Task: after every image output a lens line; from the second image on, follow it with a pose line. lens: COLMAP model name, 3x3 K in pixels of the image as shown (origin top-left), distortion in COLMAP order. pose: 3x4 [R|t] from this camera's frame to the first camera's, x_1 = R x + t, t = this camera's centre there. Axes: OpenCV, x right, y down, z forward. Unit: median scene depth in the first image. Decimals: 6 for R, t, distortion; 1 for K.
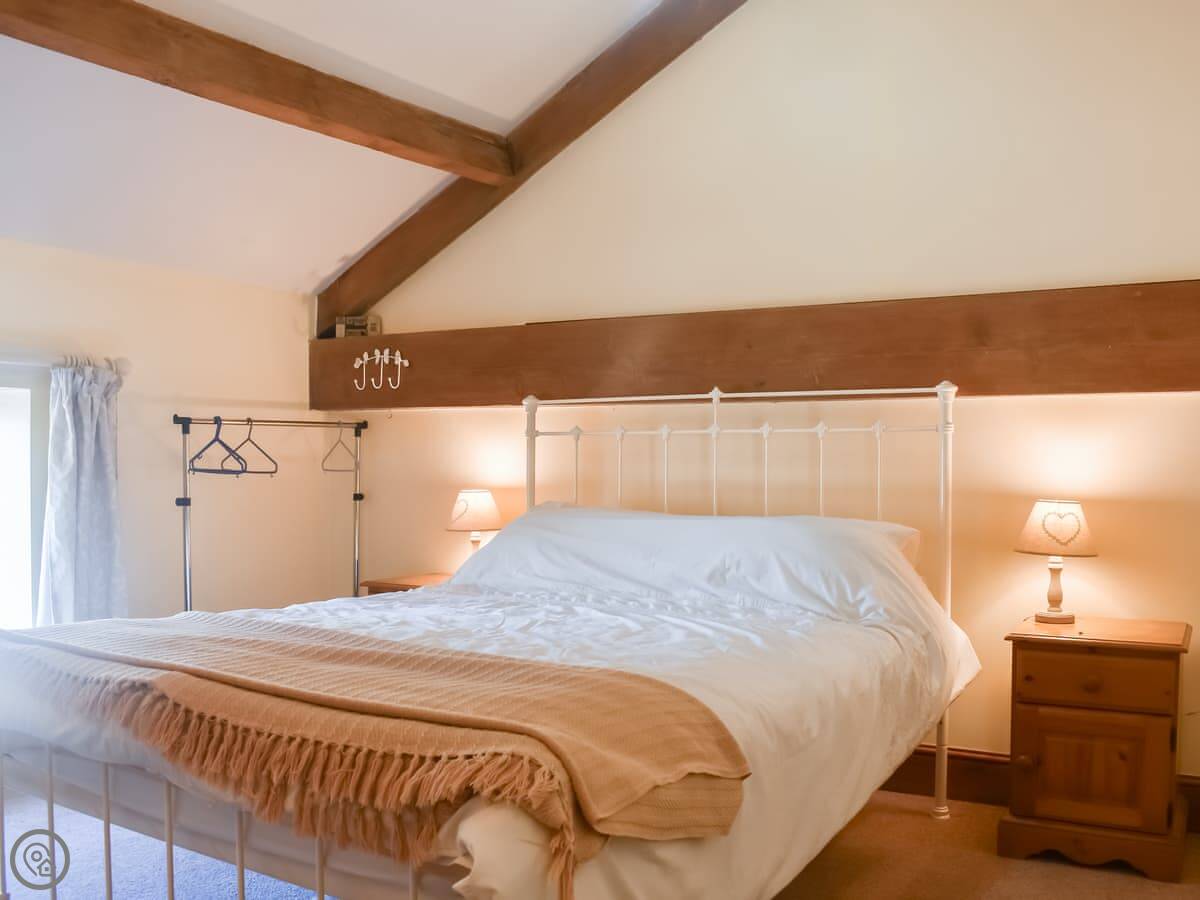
lens RADIAL K [[1103.5, 0, 627.4], [0, 1103.5, 479.5], [0, 0, 1]] dist [-0.081783, -0.002676]
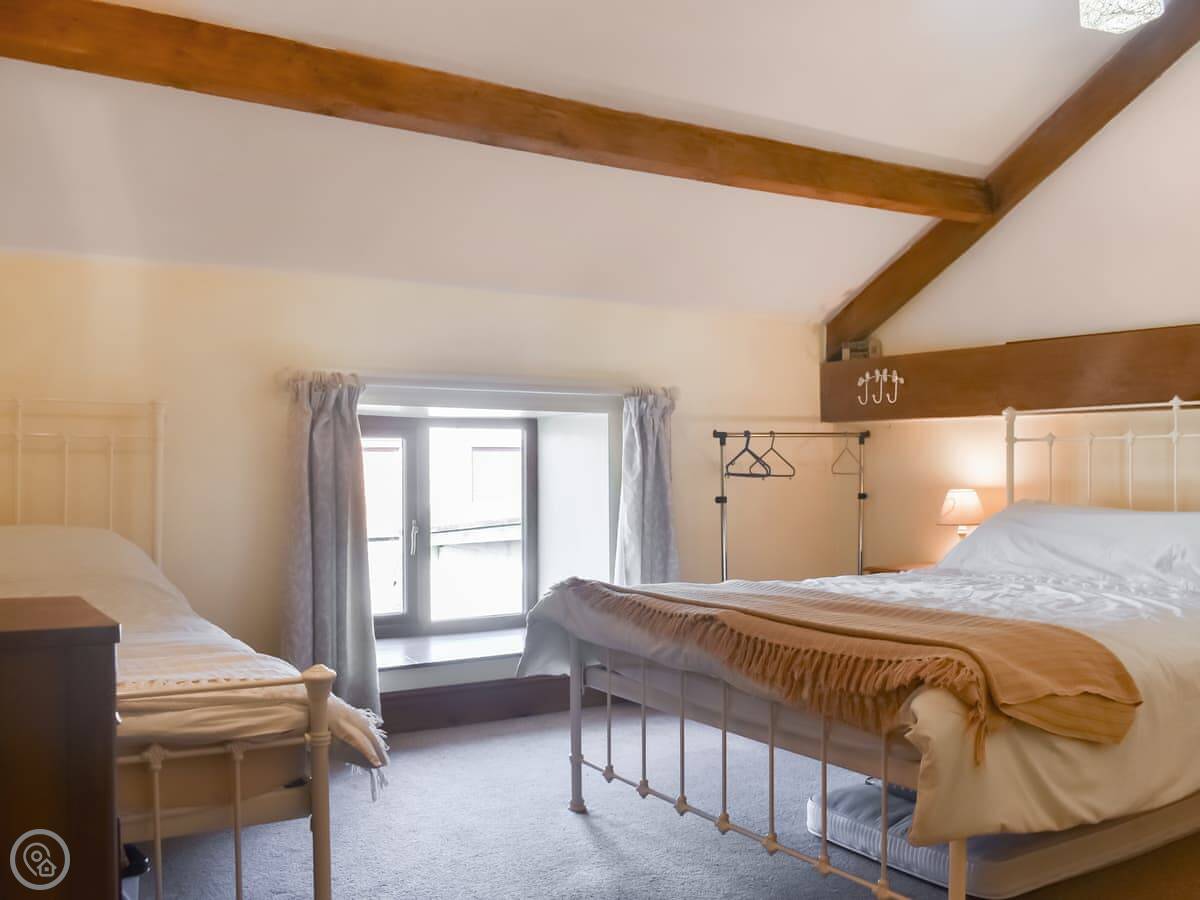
lens RADIAL K [[1103.5, 0, 627.4], [0, 1103.5, 479.5], [0, 0, 1]] dist [-0.081783, -0.002676]
pose [[0.896976, -0.005605, -0.442044, 0.063766], [0.004727, 0.999984, -0.003087, 0.000729], [0.442054, 0.000679, 0.896988, -0.212247]]
